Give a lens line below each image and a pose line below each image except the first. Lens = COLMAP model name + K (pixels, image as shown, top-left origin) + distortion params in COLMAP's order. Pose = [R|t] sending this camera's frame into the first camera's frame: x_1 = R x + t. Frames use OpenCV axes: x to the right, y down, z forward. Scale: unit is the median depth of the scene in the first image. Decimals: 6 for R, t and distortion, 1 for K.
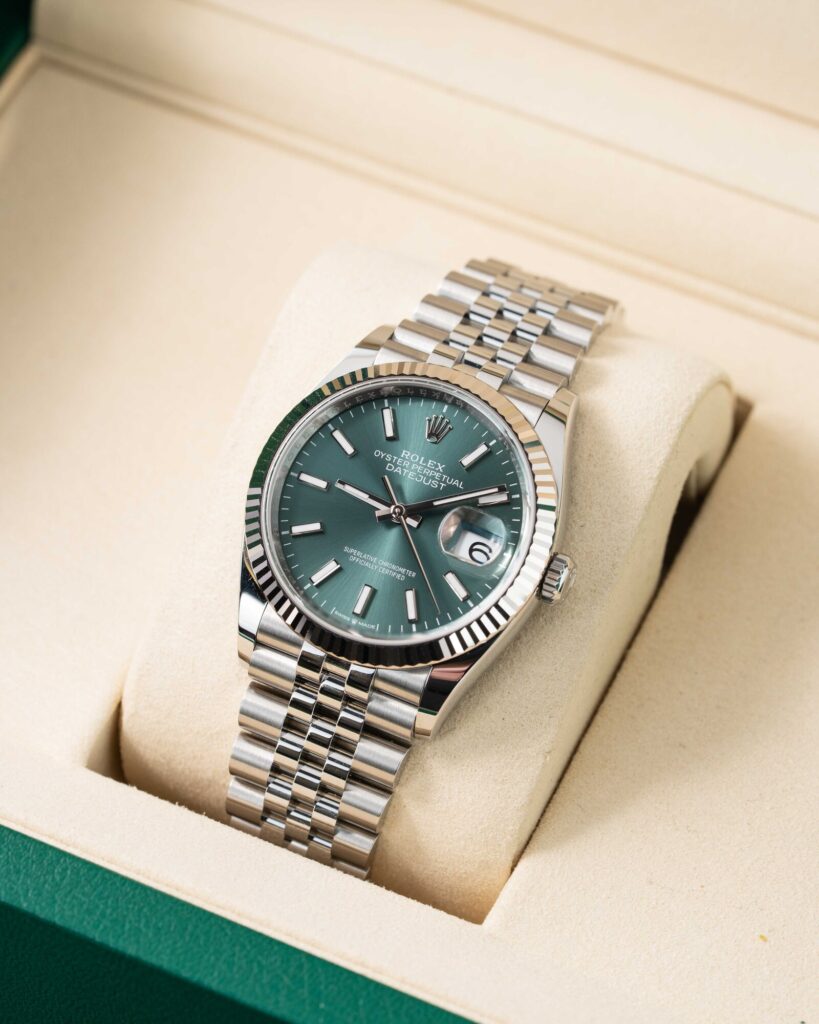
lens RADIAL K [[3972.0, 0, 409.5], [0, 3972.0, 512.0], [0, 0, 1]] dist [-0.246356, -1.567225]
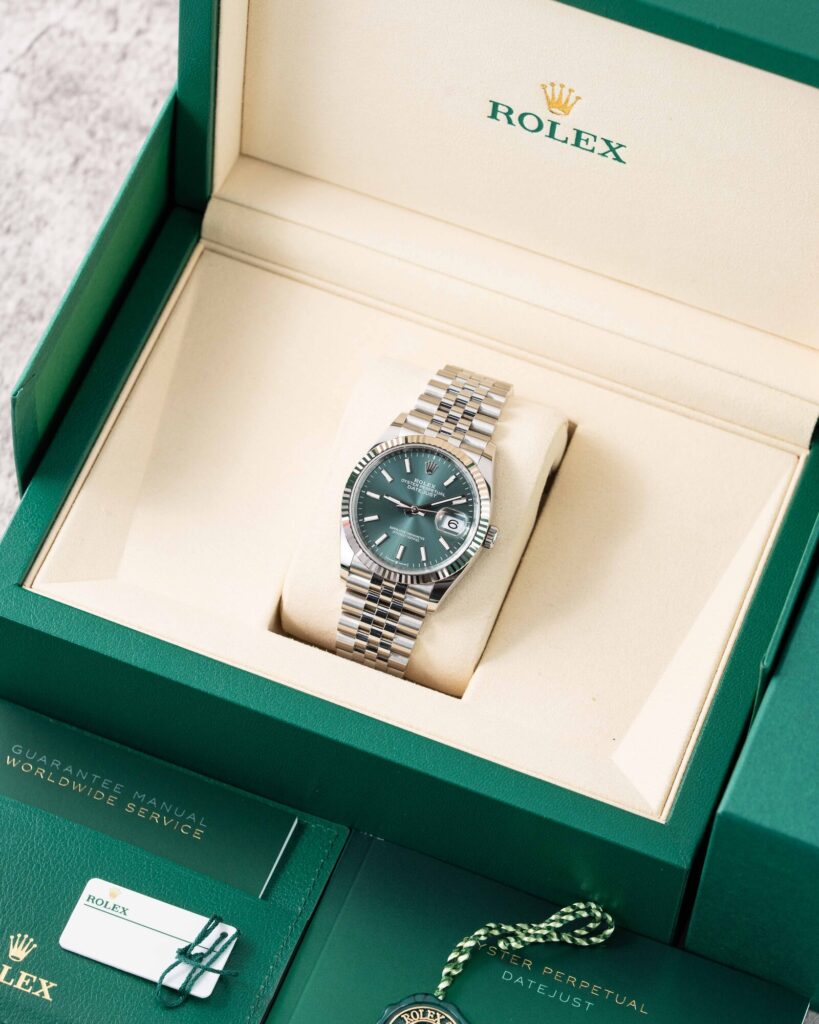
lens RADIAL K [[3972.0, 0, 409.5], [0, 3972.0, 512.0], [0, 0, 1]] dist [-0.246356, -1.567225]
pose [[0.996632, -0.051191, 0.064070, -0.140292], [0.038408, 0.981637, 0.186854, -0.391065], [-0.072458, -0.183764, 0.980296, -1.064261]]
